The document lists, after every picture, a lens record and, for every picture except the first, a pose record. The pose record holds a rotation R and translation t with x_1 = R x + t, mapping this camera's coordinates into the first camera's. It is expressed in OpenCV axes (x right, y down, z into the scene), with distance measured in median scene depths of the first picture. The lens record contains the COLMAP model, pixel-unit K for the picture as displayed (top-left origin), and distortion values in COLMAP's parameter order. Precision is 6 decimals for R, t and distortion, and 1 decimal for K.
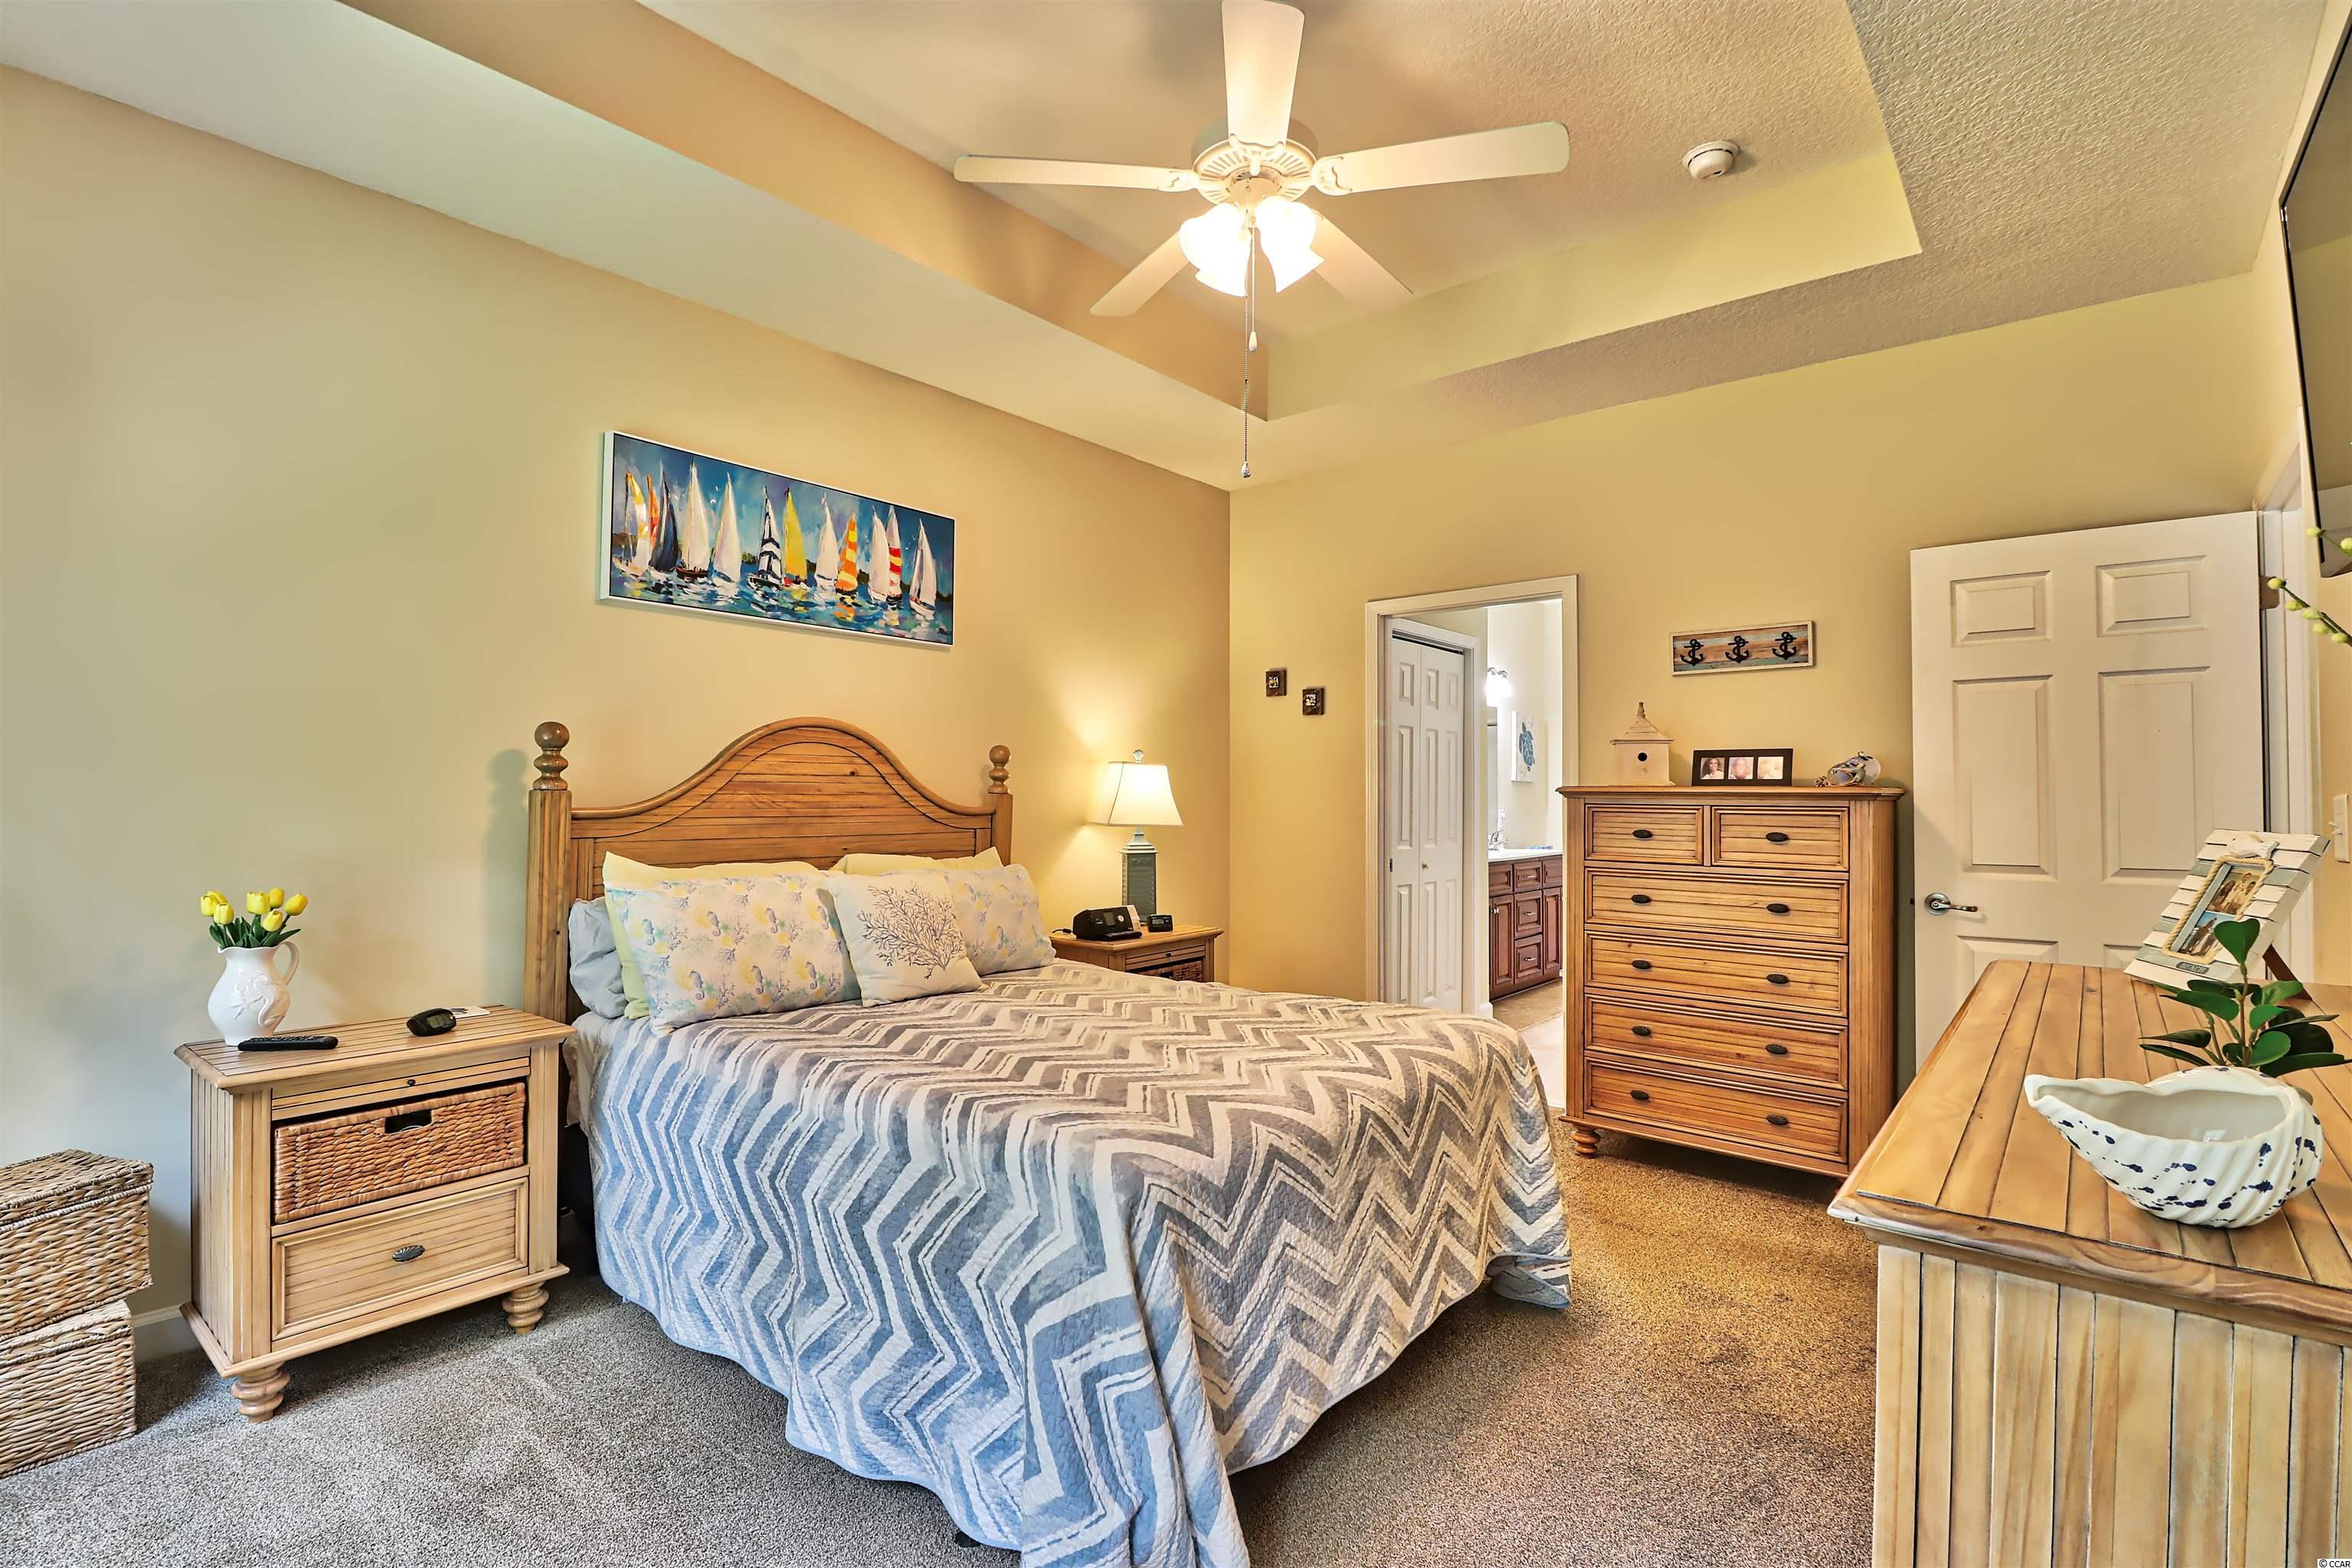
lens RADIAL K [[1086.5, 0, 1157.4], [0, 1086.5, 774.7], [0, 0, 1]] dist [0.000008, -0.013551]
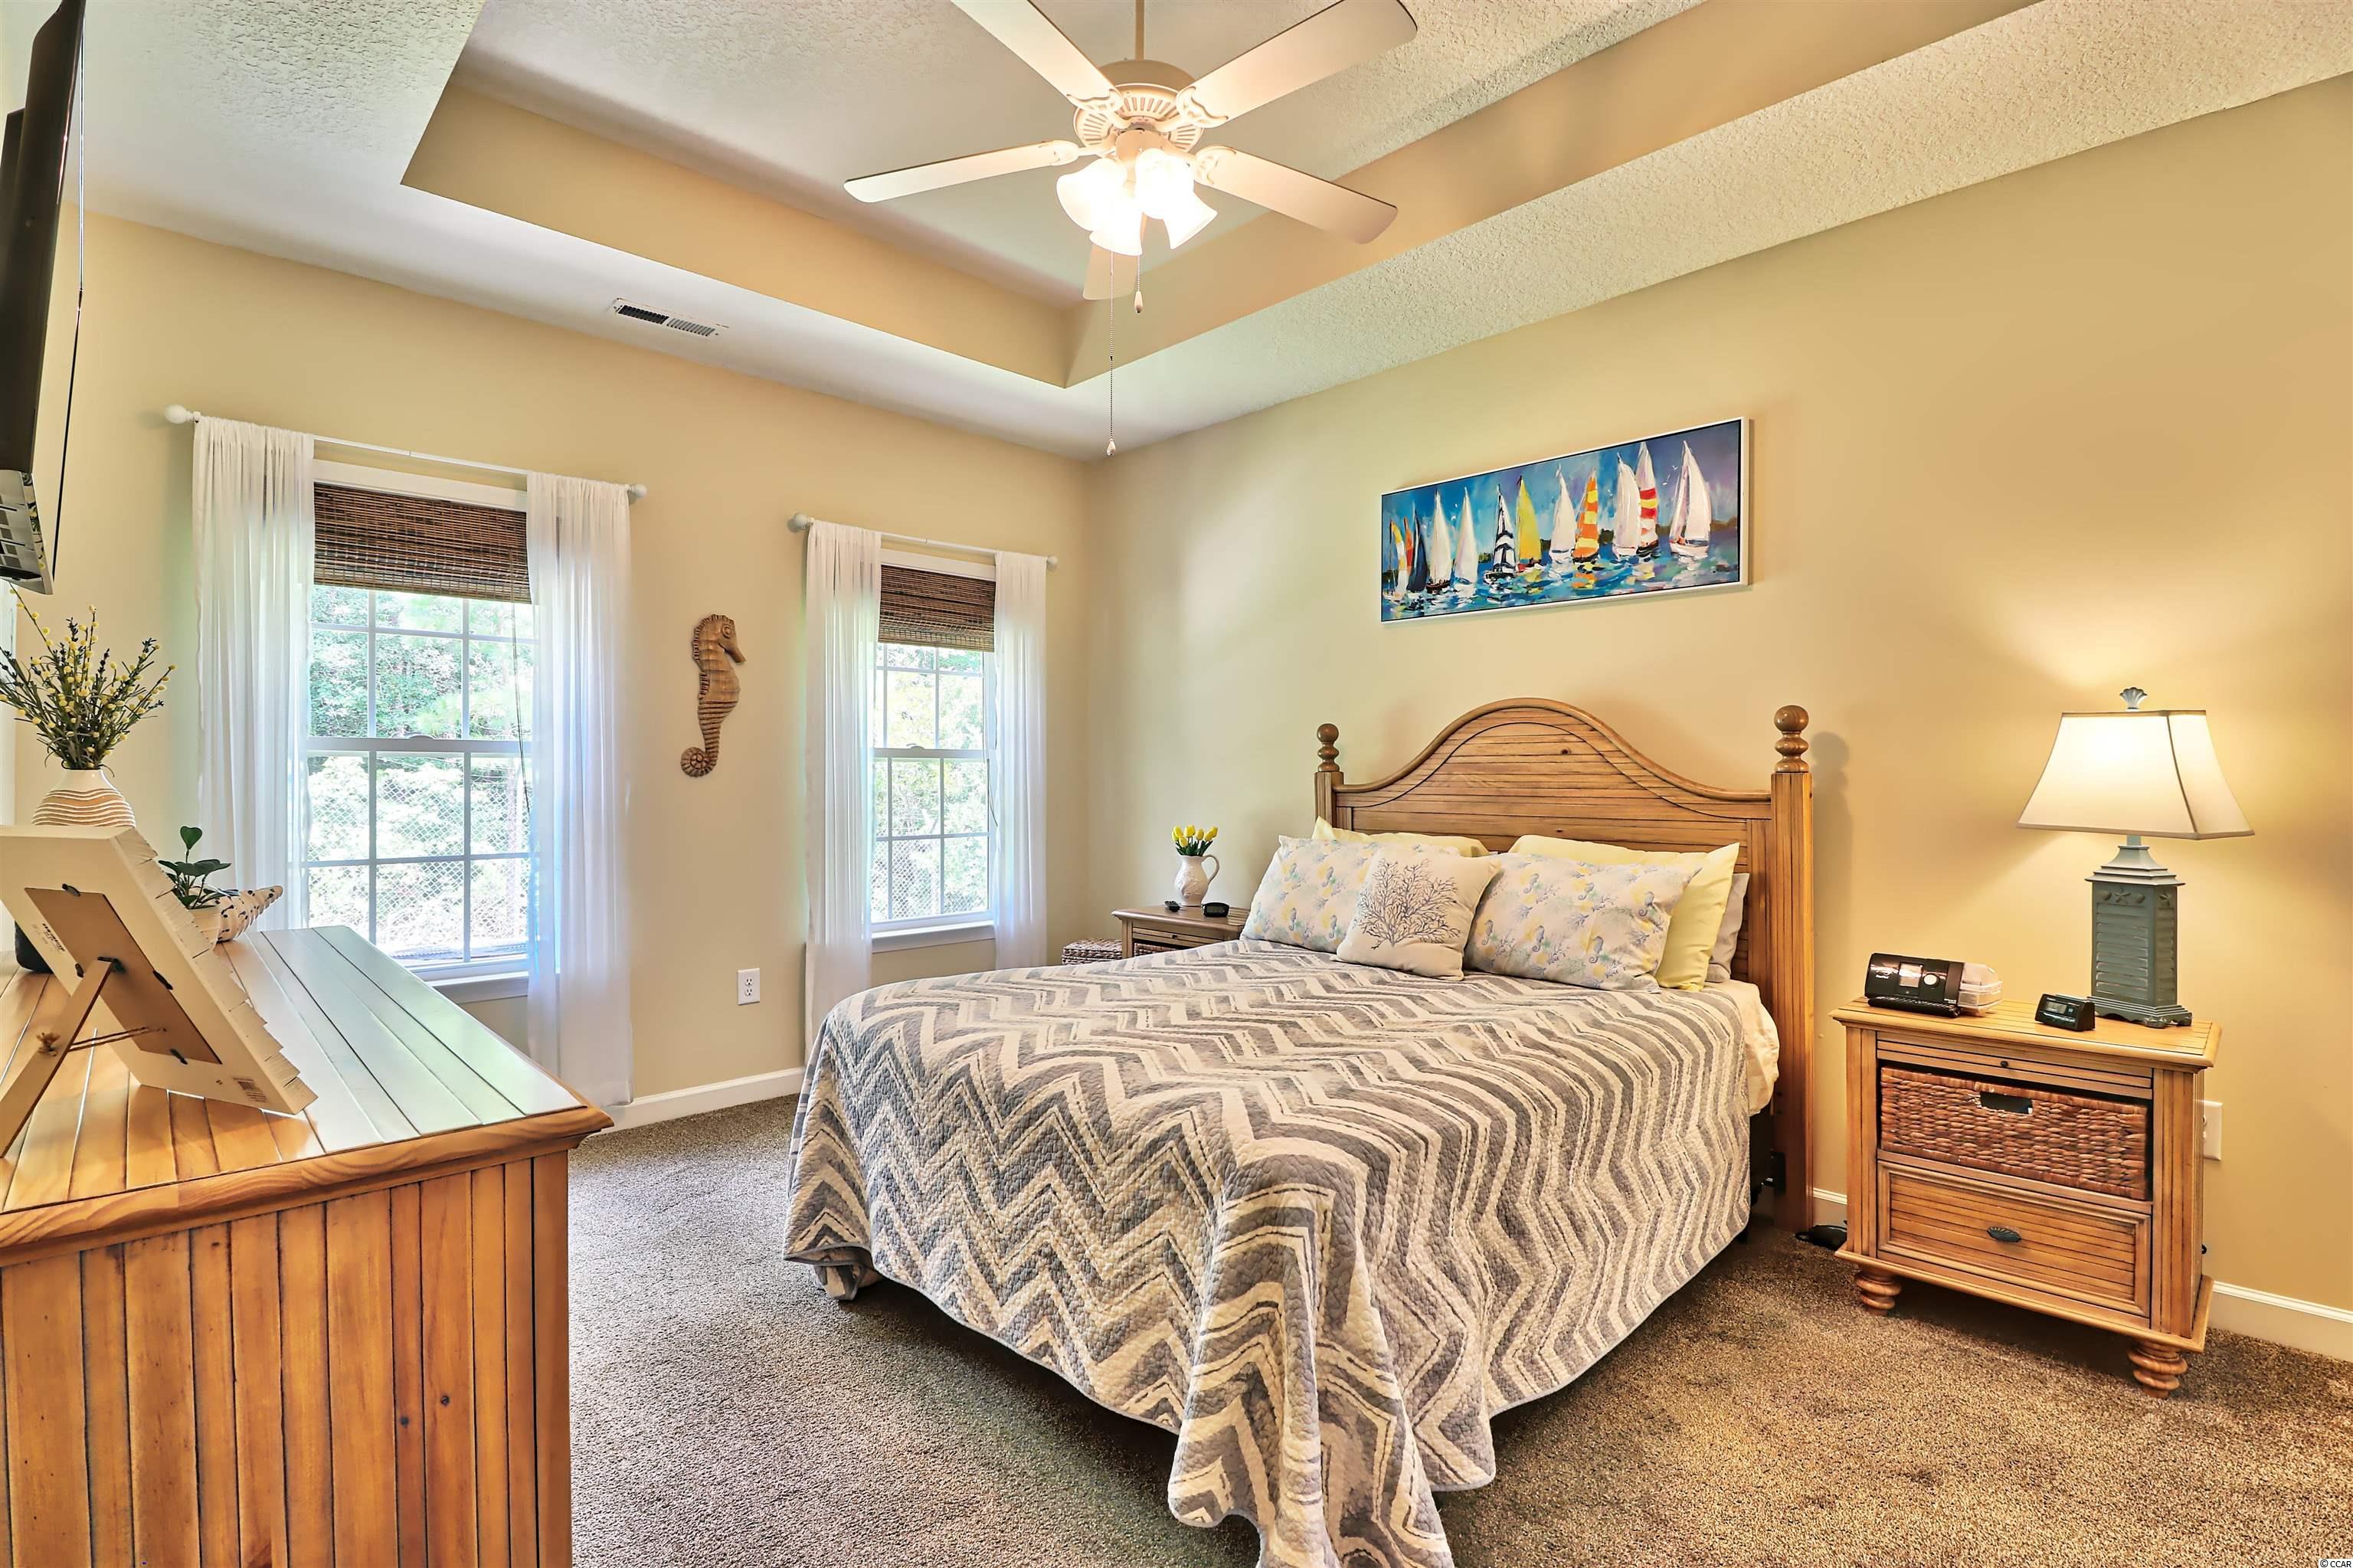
lens RADIAL K [[1087.0, 0, 1157.9], [0, 1087.0, 774.7], [0, 0, 1]] dist [0.000008, -0.013551]
pose [[-0.099477, -0.005285, -0.995026, 0.724544], [0.016371, 0.999842, -0.006948, 0.019962], [0.994905, -0.016981, -0.099375, 0.766482]]
